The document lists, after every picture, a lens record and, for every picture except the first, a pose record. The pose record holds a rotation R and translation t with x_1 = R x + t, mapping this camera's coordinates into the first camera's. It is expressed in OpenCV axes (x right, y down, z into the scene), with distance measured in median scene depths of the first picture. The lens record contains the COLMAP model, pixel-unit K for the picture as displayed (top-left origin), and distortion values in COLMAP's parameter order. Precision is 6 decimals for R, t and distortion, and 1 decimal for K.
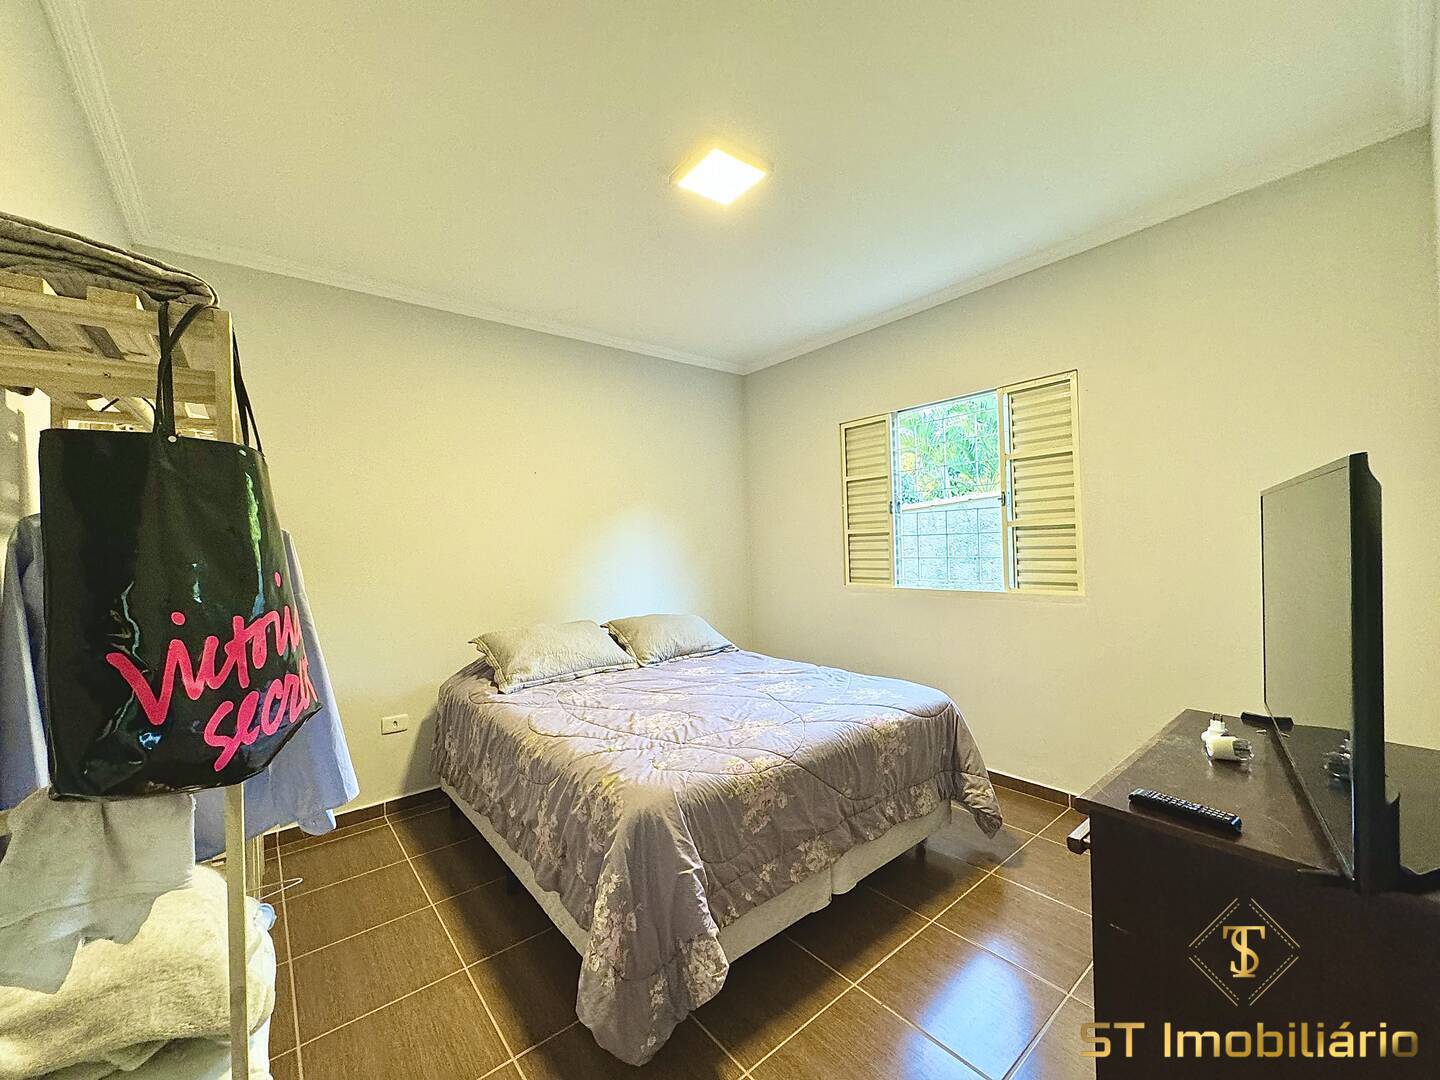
lens RADIAL K [[572.7, 0, 721.6], [0, 572.7, 542.5], [0, 0, 1]] dist [-0.000309, -0.000293]
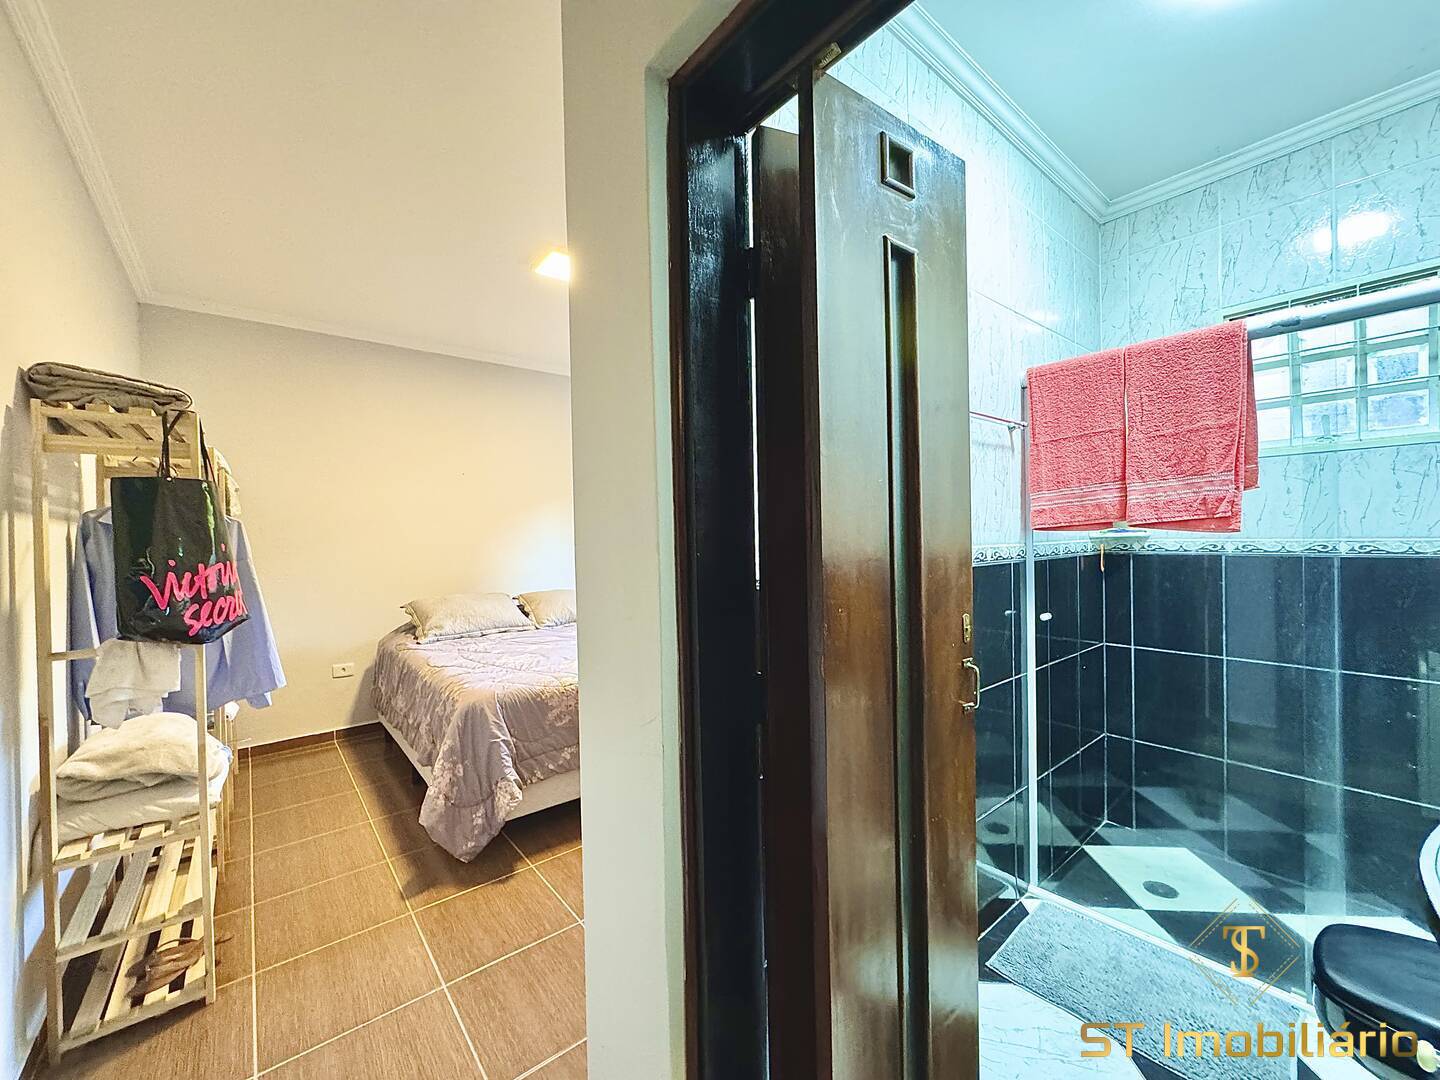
lens RADIAL K [[572.7, 0, 719.8], [0, 572.7, 541.6], [0, 0, 1]] dist [-0.000309, -0.000293]
pose [[0.999928, 0.011954, 0.000852, 0.599367], [-0.011965, 0.999816, 0.014983, -0.003236], [-0.000673, -0.014992, 0.999887, -0.623755]]
